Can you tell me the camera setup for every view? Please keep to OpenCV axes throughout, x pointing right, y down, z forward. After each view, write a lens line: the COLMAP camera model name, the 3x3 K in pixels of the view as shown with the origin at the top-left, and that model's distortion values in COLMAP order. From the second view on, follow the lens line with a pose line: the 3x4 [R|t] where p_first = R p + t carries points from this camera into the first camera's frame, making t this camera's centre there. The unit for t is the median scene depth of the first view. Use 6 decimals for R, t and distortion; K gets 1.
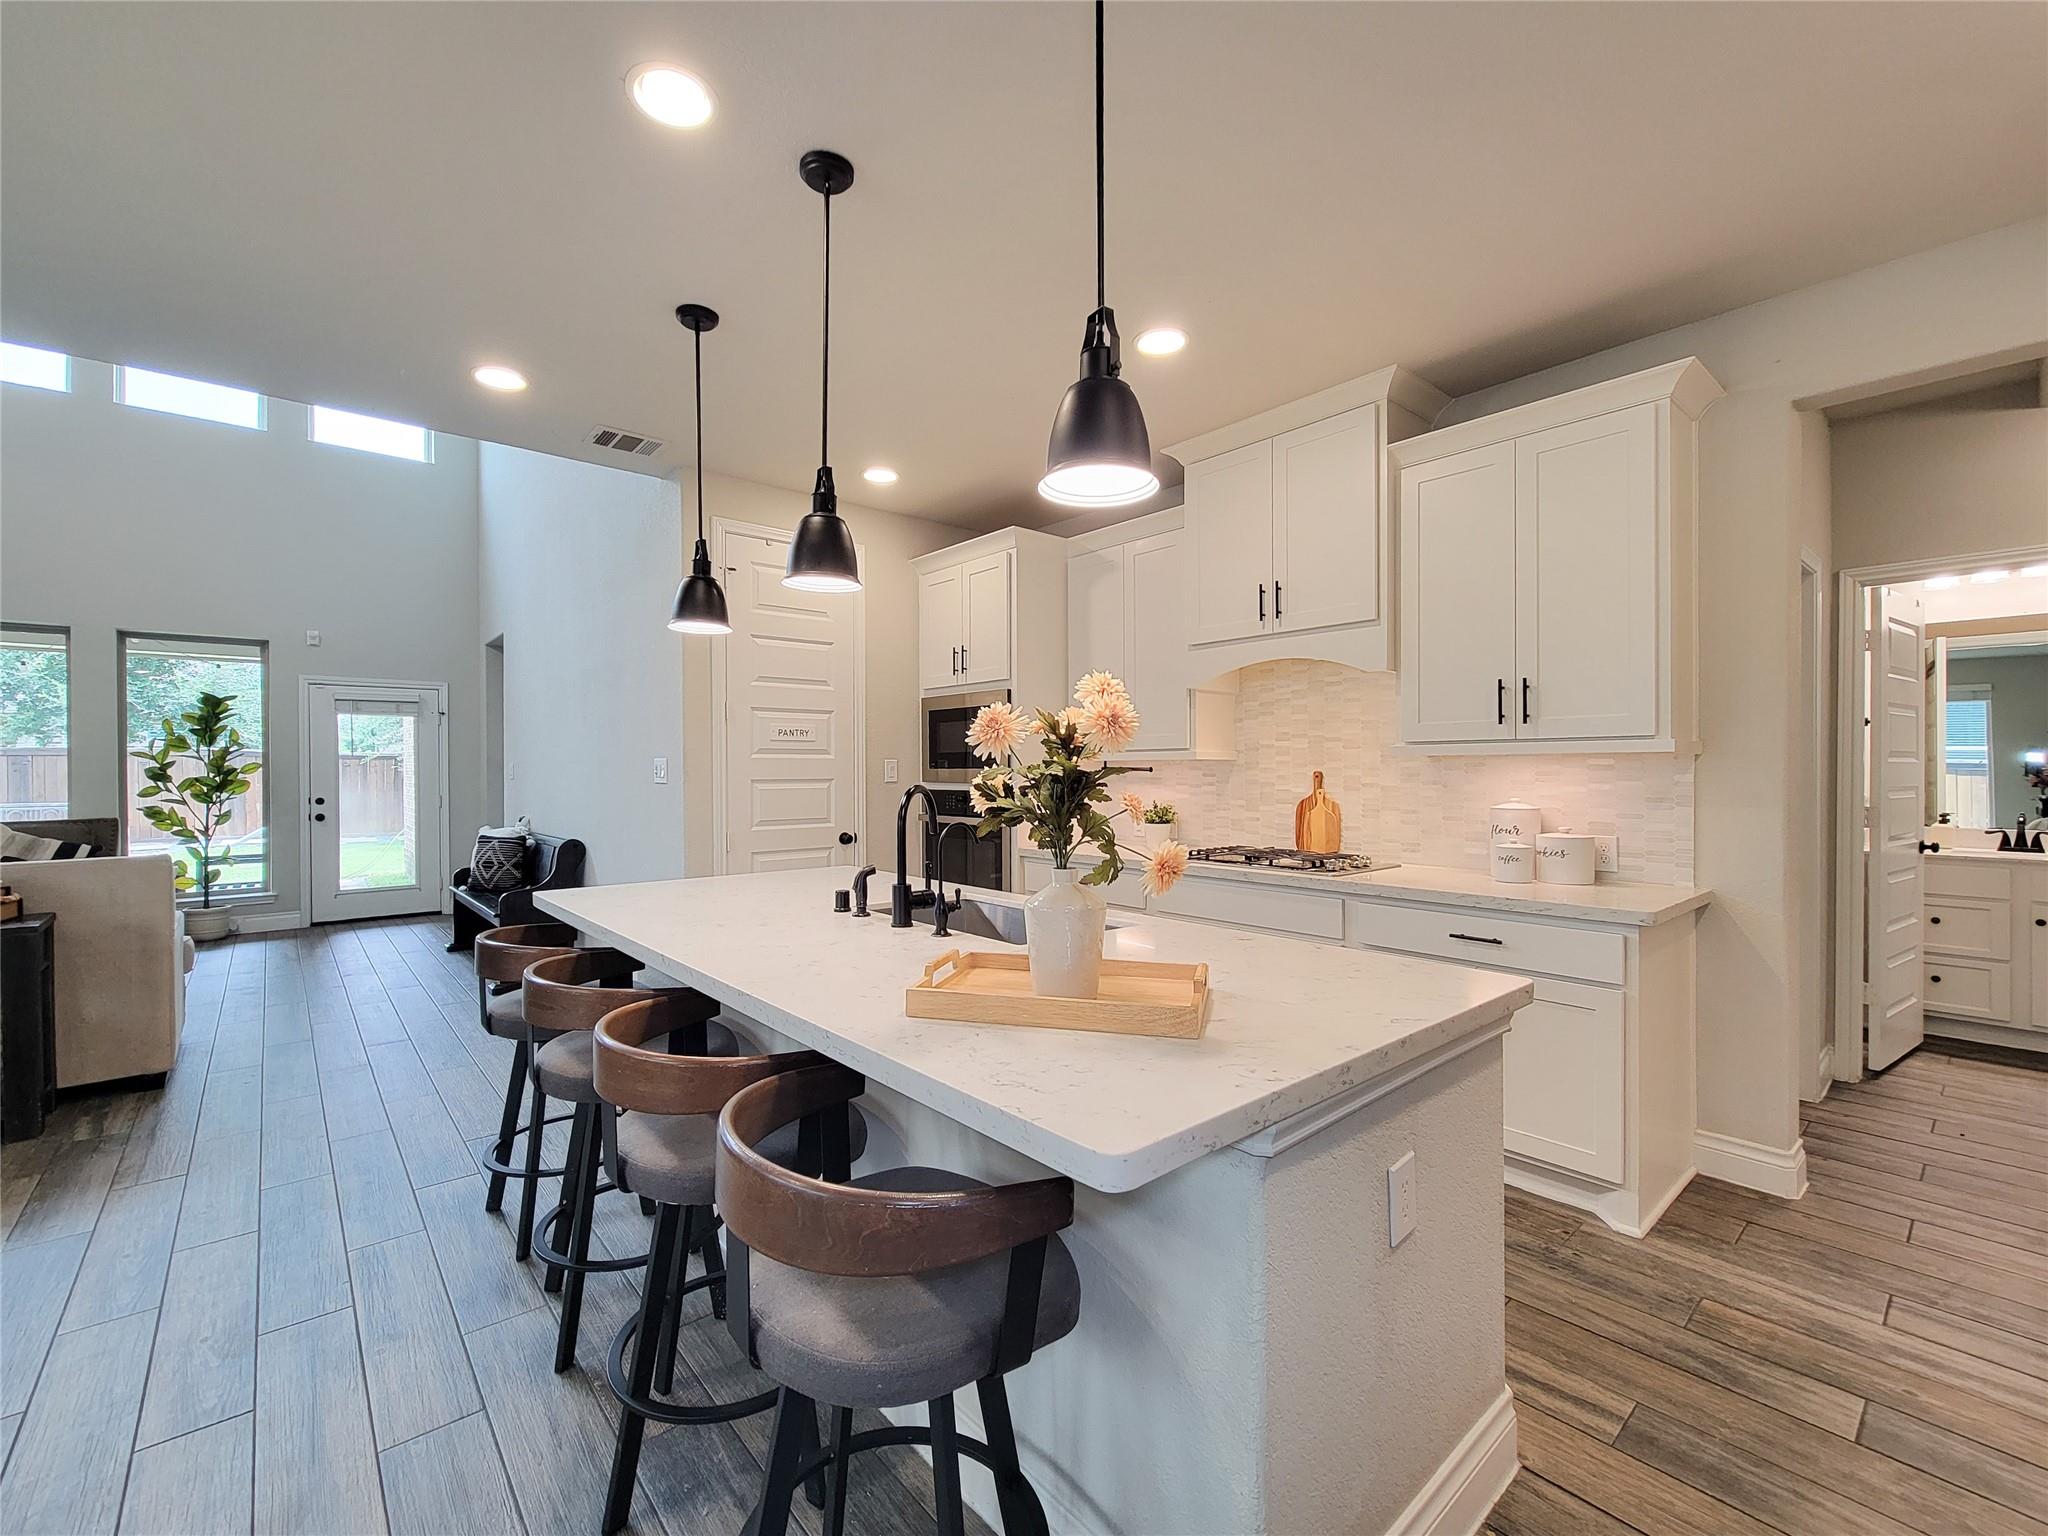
lens RADIAL K [[870.9, 0, 1015.2], [0, 870.9, 773.0], [0, 0, 1]] dist [-0.001498, -0.000632]
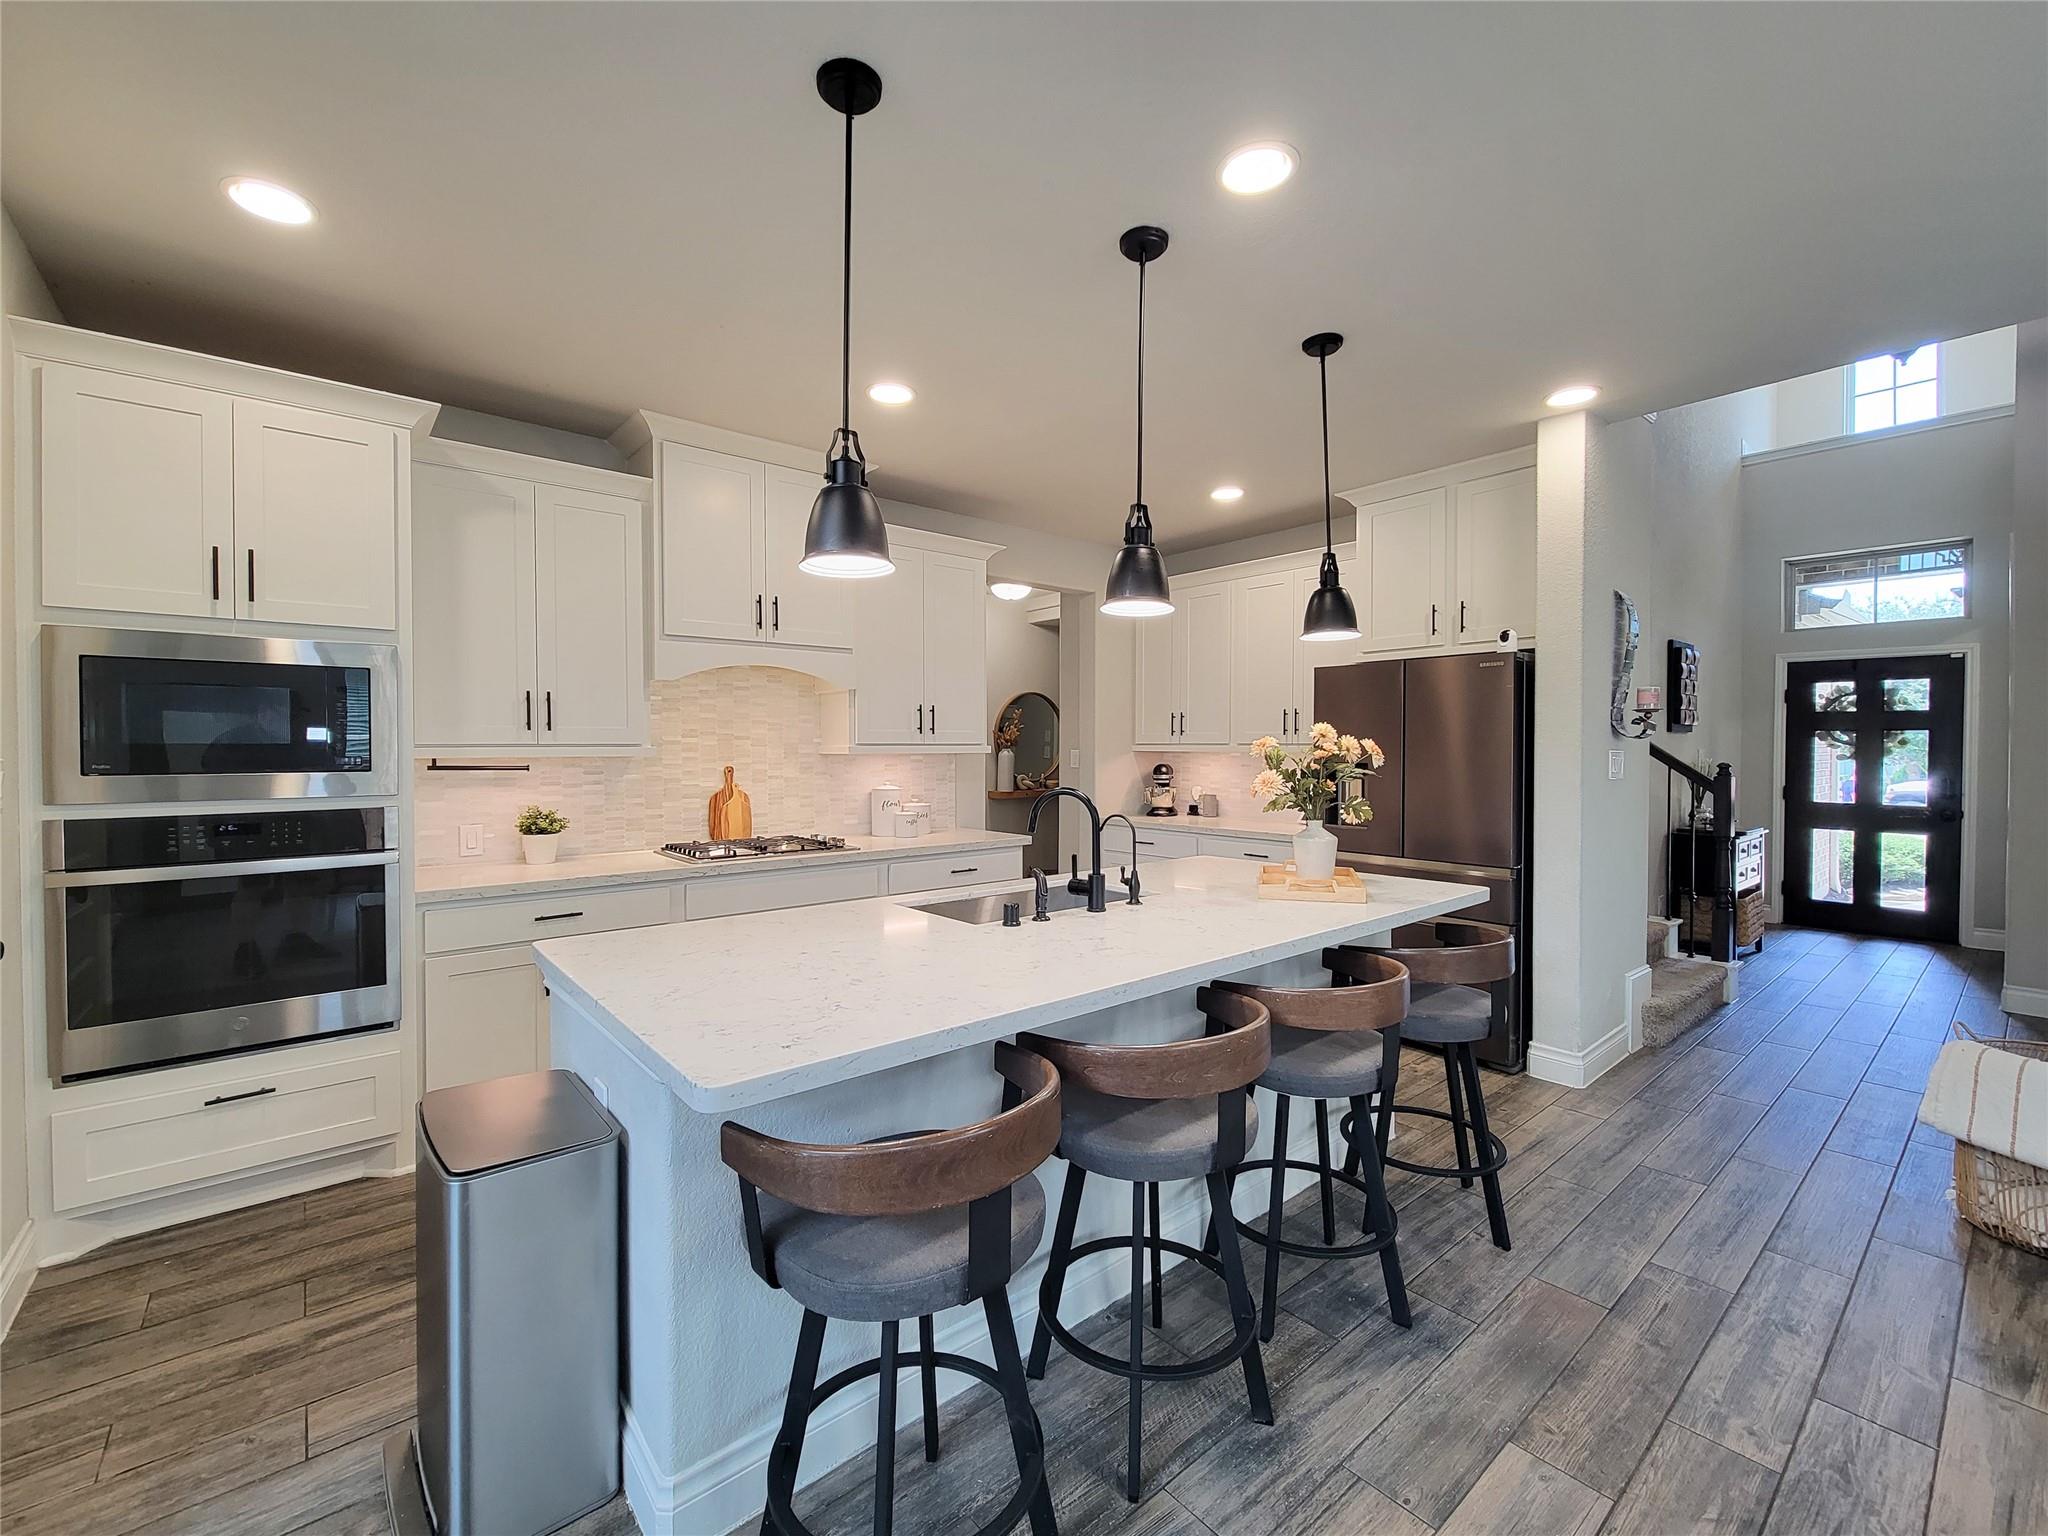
lens RADIAL K [[844.0, 0, 1014.0], [0, 844.0, 754.2], [0, 0, 1]] dist [0.002086, 0.000004]
pose [[0.027910, -0.006288, 0.999591, -0.624473], [0.006844, 0.999958, 0.006099, -0.018821], [-0.999587, 0.006671, 0.027952, 0.539844]]
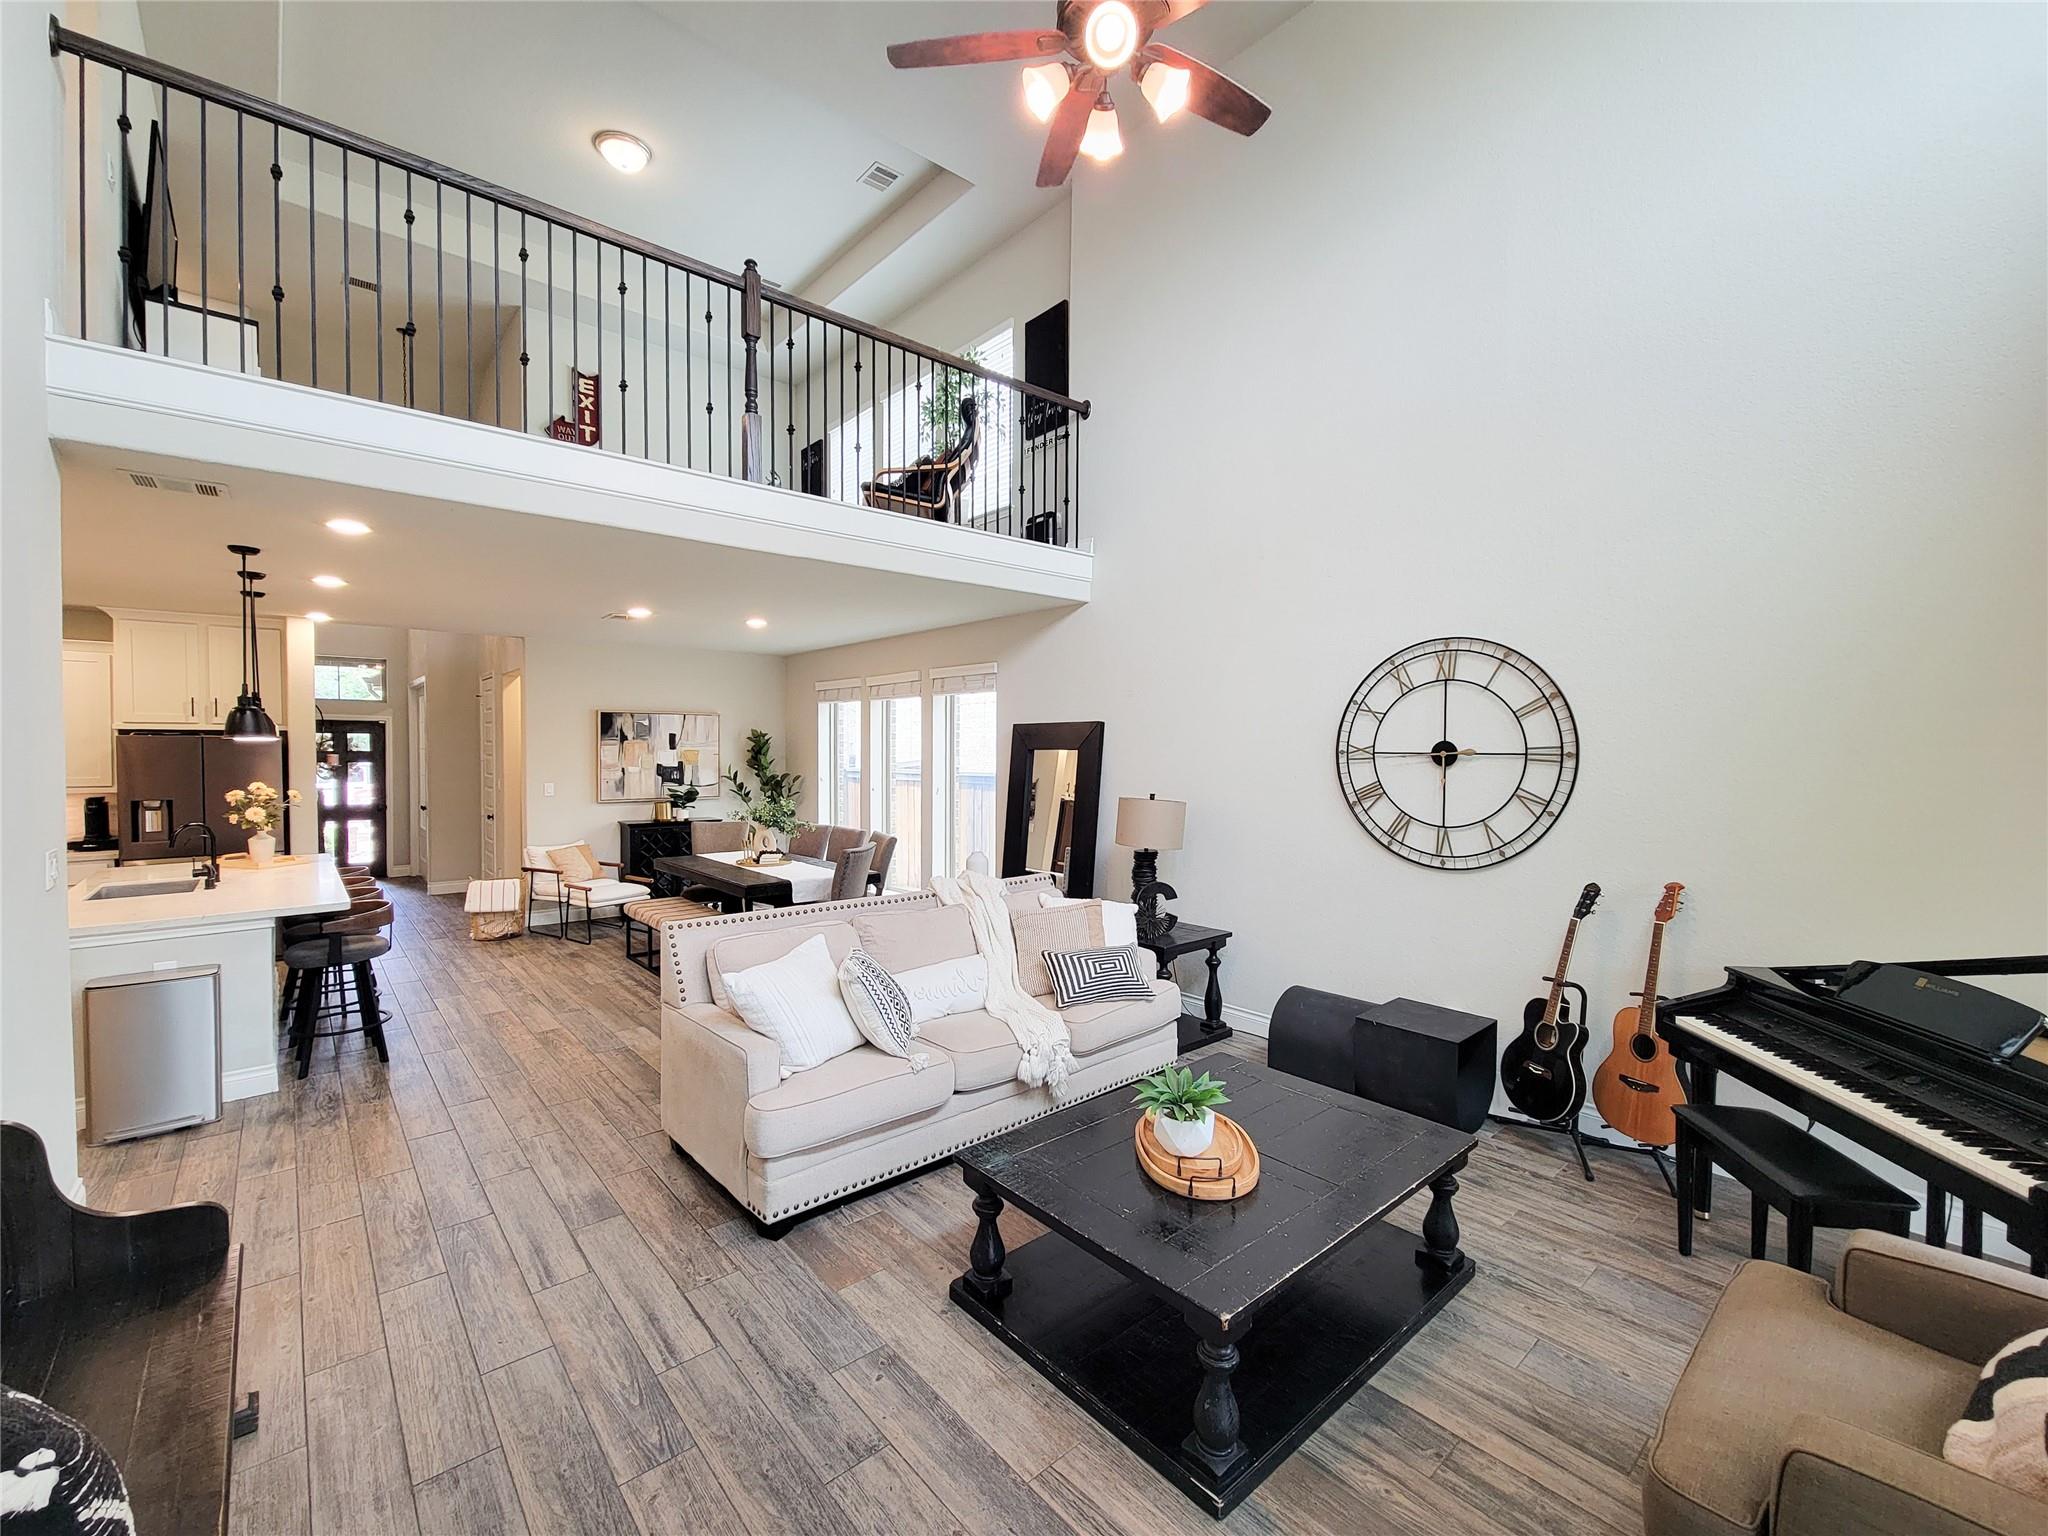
lens RADIAL K [[838.3, 0, 1027.1], [0, 838.3, 771.8], [0, 0, 1]] dist [0.002443, -0.000162]
pose [[-0.999968, 0.001202, -0.007852, -1.167145], [0.000922, 0.999369, 0.035513, -0.100680], [0.007890, 0.035505, -0.999338, 1.655518]]
